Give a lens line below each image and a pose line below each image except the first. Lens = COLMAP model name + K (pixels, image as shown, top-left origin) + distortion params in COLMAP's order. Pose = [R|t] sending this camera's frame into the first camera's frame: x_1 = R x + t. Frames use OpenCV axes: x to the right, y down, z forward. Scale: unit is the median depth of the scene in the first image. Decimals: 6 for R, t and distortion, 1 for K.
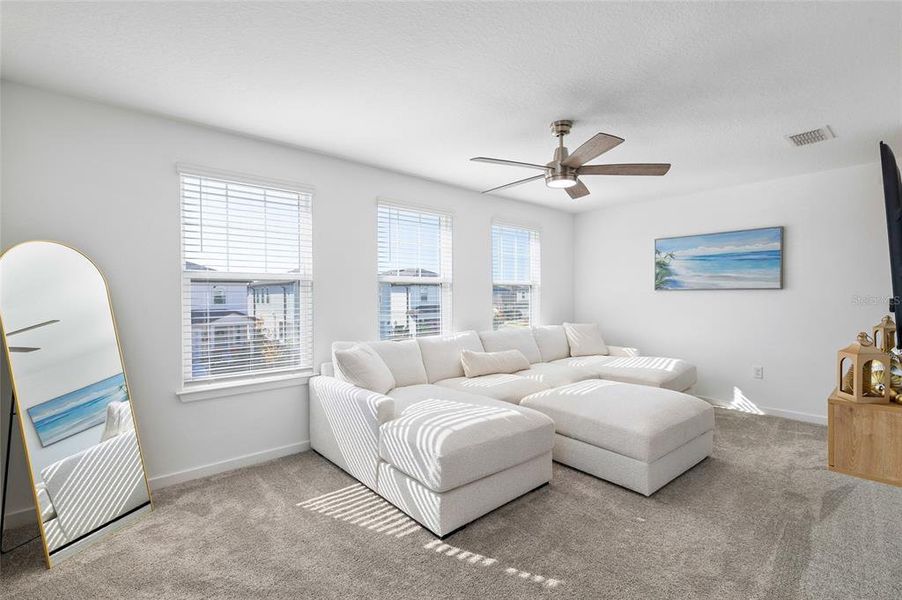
lens RADIAL K [[403.9, 0, 448.0], [0, 403.9, 293.5], [0, 0, 1]] dist [-0.000009, 0.000215]
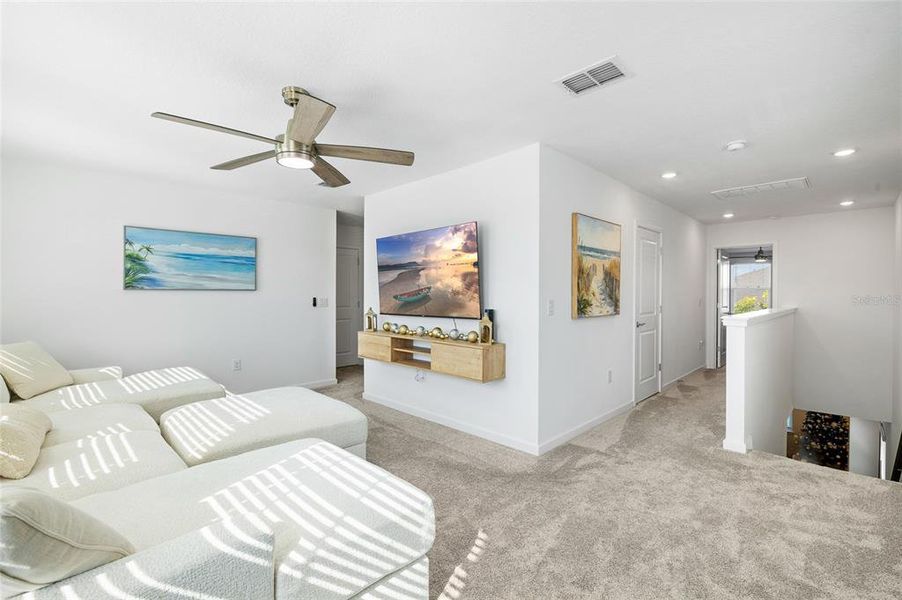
lens RADIAL K [[404.8, 0, 451.5], [0, 404.8, 289.8], [0, 0, 1]] dist [-0.000599, -0.000104]
pose [[-0.071956, 0.012923, 0.997324, -0.387449], [-0.000812, 0.999915, -0.013015, 0.002454], [-0.997407, -0.001747, -0.071940, 0.488069]]
